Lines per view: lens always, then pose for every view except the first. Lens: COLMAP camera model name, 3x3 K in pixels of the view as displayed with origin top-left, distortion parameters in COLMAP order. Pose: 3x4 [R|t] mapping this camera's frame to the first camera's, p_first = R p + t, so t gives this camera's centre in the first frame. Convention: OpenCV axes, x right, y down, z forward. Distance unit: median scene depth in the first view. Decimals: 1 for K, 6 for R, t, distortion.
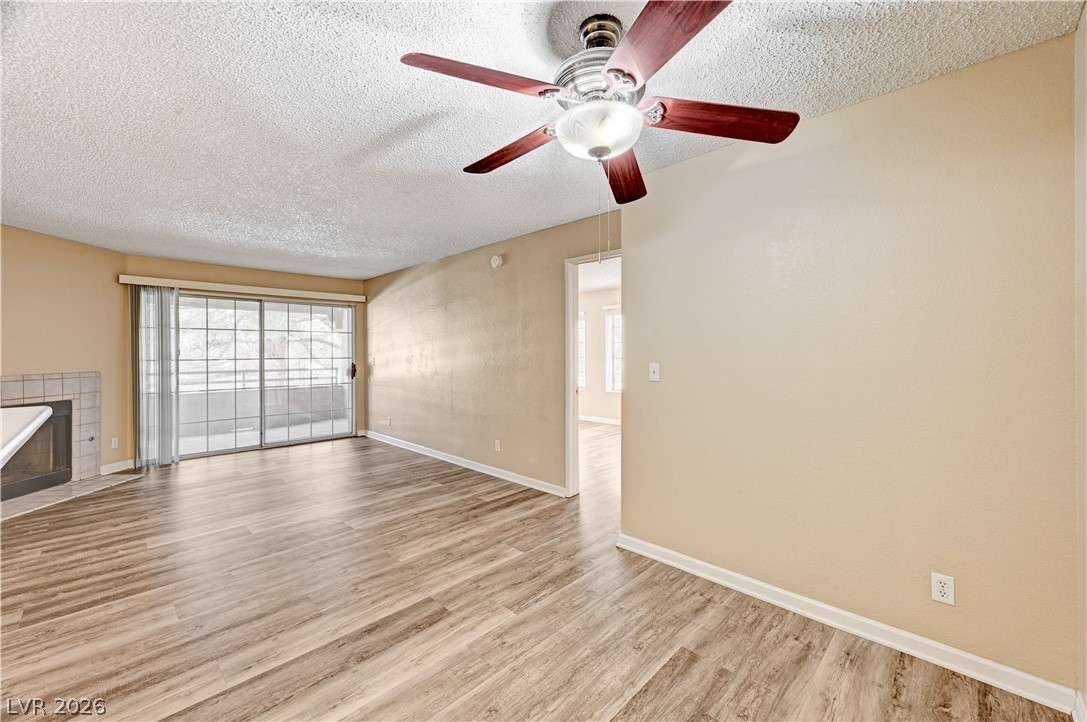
lens RADIAL K [[433.6, 0, 549.3], [0, 433.6, 352.1], [0, 0, 1]] dist [-0.000717, 0.000364]
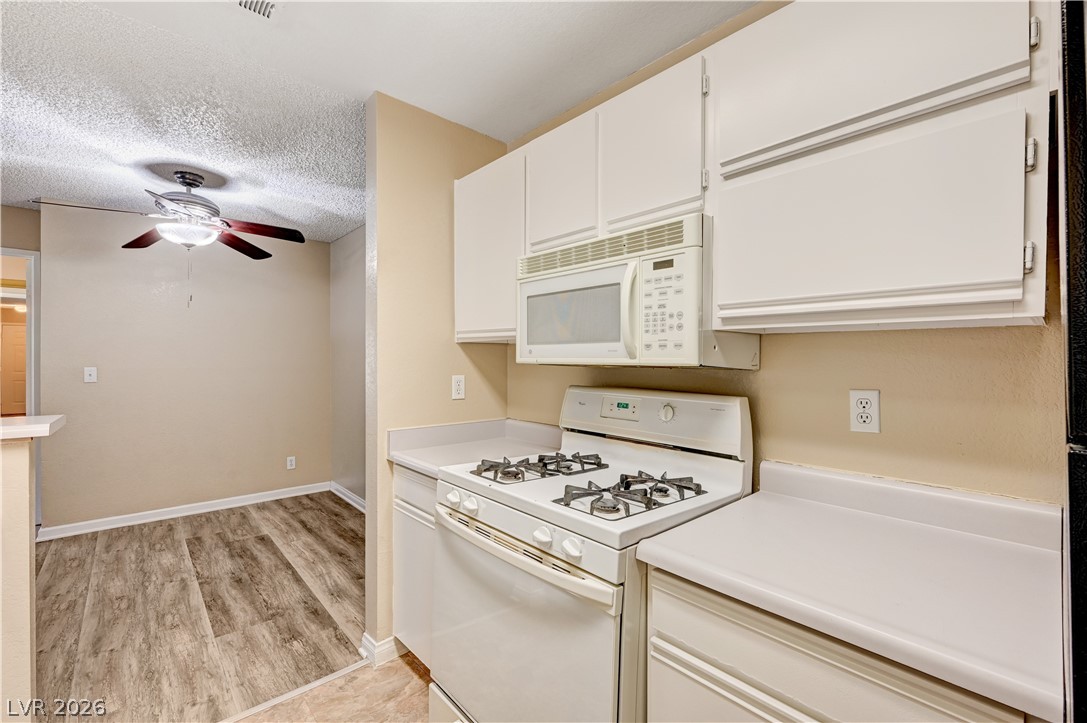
lens RADIAL K [[462.3, 0, 546.5], [0, 462.3, 362.5], [0, 0, 1]] dist [0.000088, -0.000602]
pose [[0.065757, 0.000379, 0.997836, -0.767451], [-0.001021, 0.999999, -0.000312, 0.009513], [-0.997835, -0.000999, 0.065757, -0.267100]]
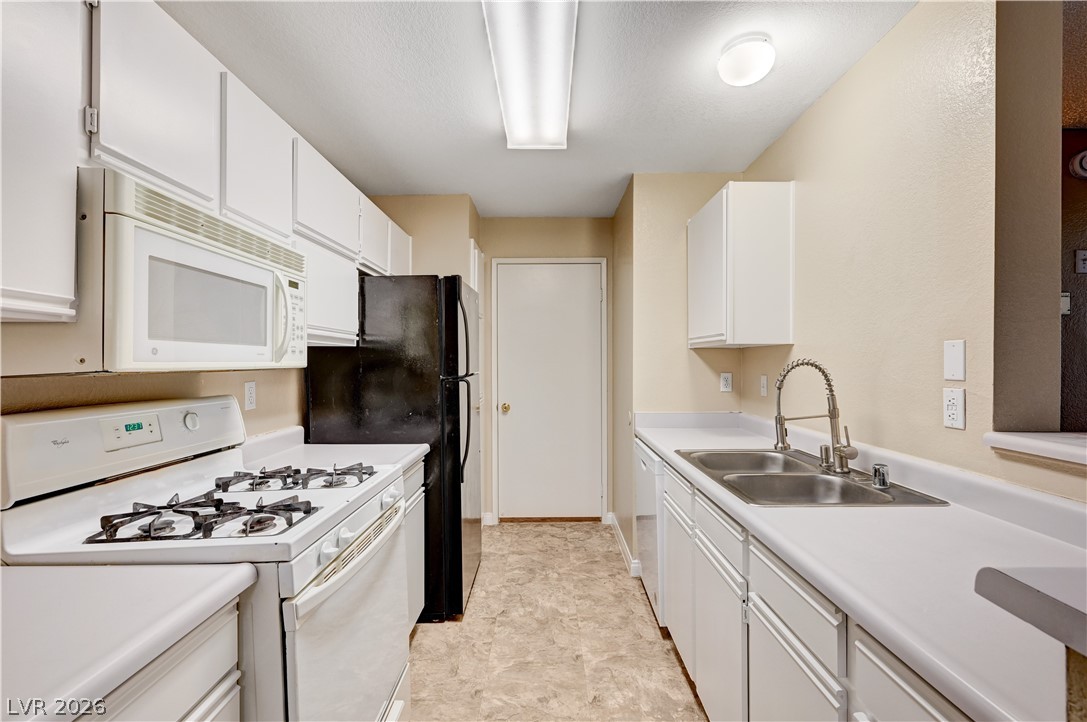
lens RADIAL K [[481.2, 0, 546.4], [0, 481.2, 364.5], [0, 0, 1]] dist [0.000455, 0.000116]
pose [[-0.719019, 0.012846, -0.694871, -0.222364], [0.004509, 0.999894, 0.013819, 0.002877], [0.694975, 0.006803, -0.719001, 0.188593]]
